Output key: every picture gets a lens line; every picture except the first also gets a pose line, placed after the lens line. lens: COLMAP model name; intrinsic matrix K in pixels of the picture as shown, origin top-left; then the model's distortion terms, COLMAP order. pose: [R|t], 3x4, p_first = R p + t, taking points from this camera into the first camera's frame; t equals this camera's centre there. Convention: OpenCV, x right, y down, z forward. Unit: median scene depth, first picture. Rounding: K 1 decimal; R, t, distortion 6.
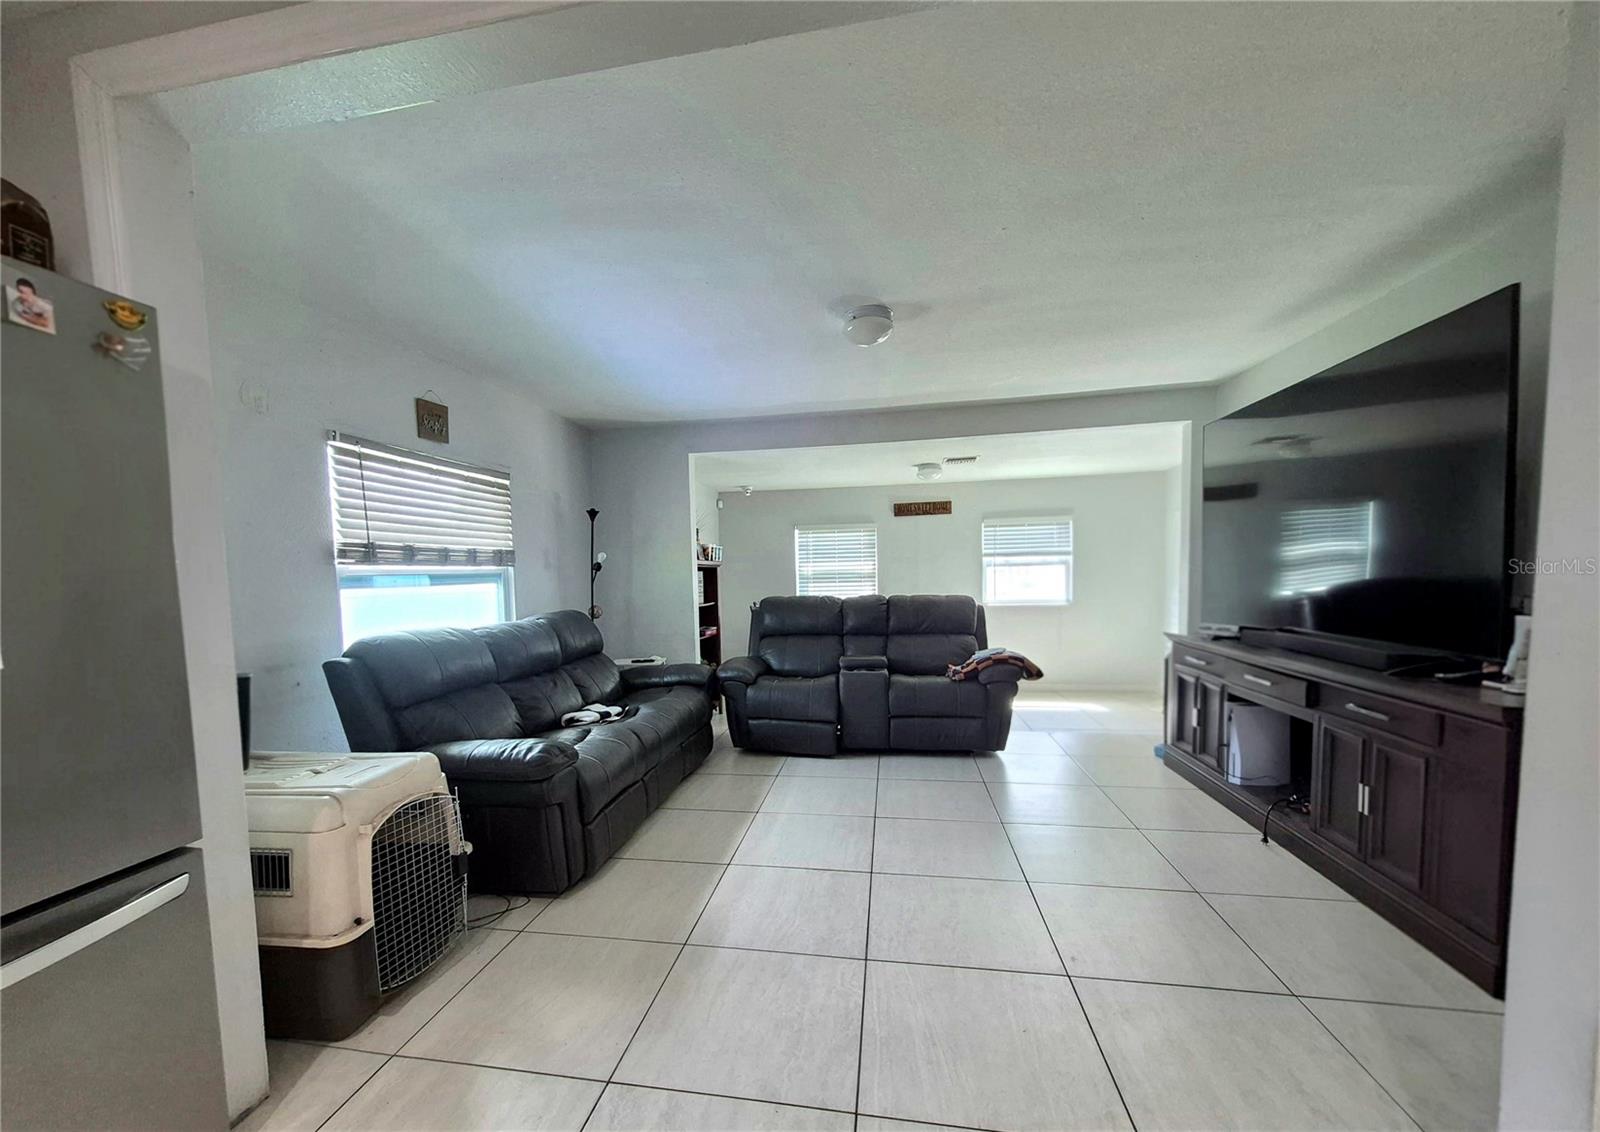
lens RADIAL K [[639.2, 0, 779.8], [0, 639.2, 626.0], [0, 0, 1]] dist [-0.002167, -0.000083]
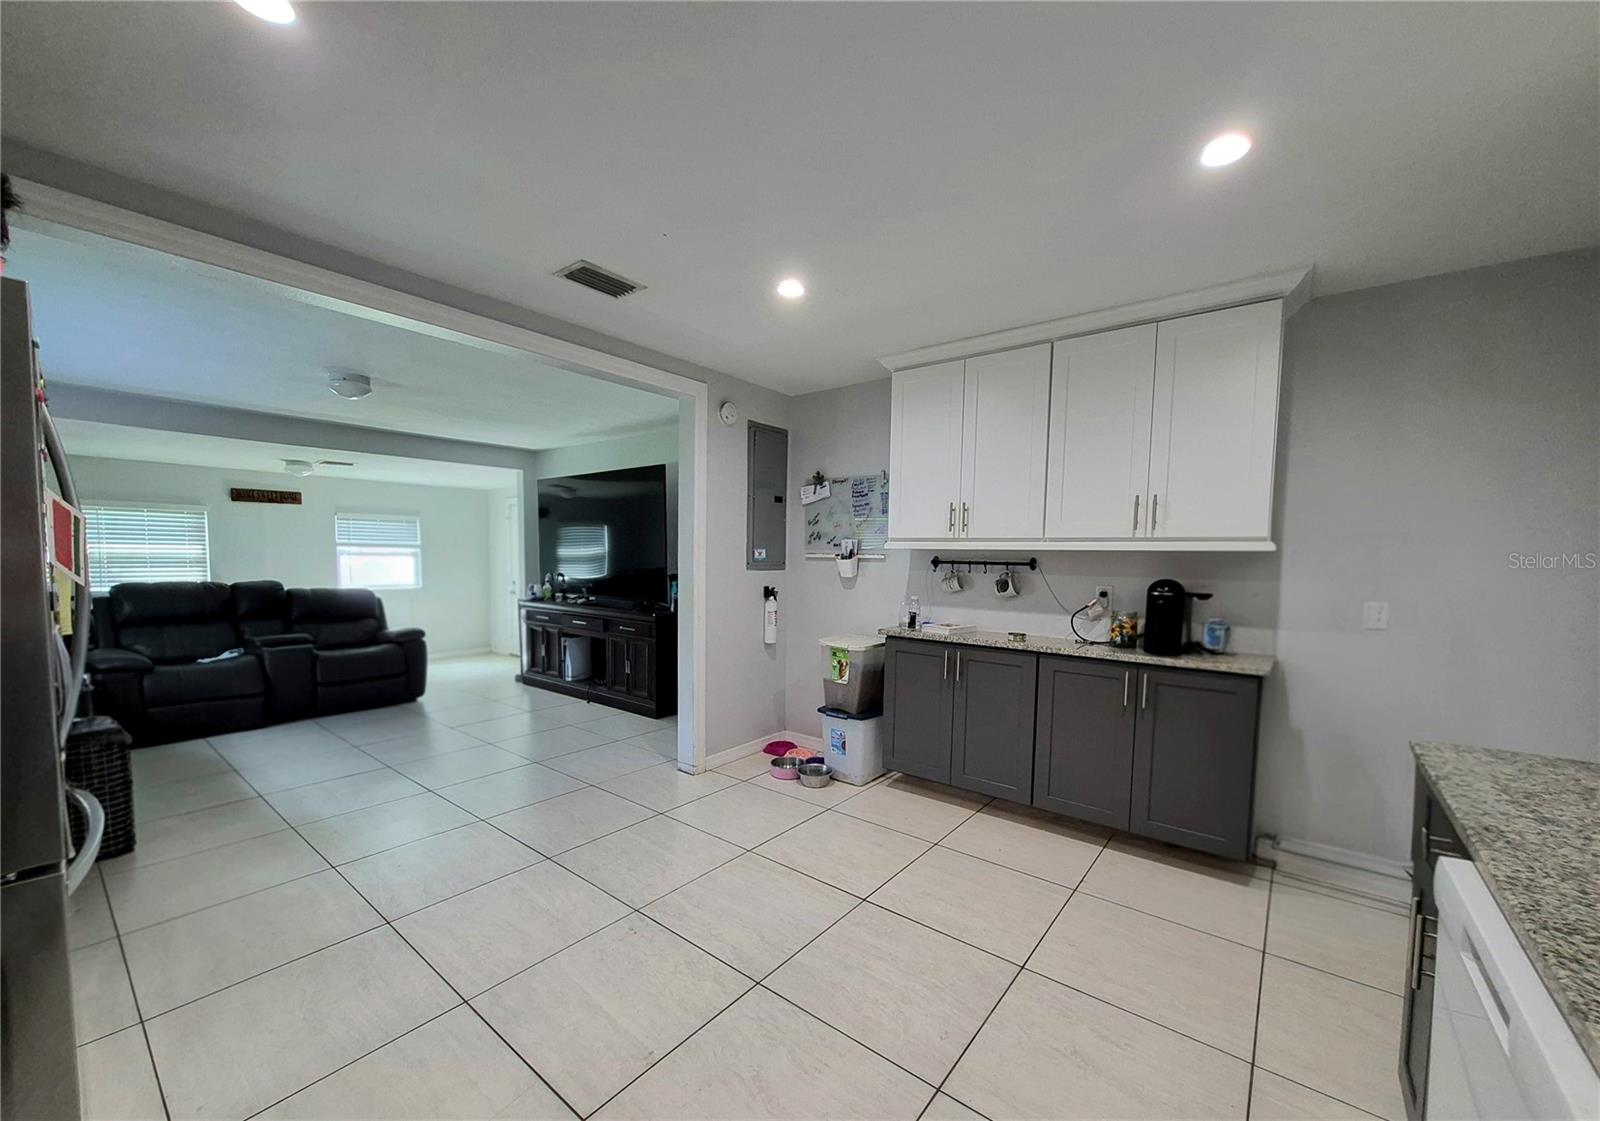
lens RADIAL K [[623.8, 0, 801.7], [0, 623.8, 563.8], [0, 0, 1]] dist [-0.000338, -0.000026]
pose [[0.468739, 0.018270, 0.883148, -0.455664], [0.050173, 0.997621, -0.047269, 0.023044], [-0.881911, 0.066467, 0.466708, -0.363654]]
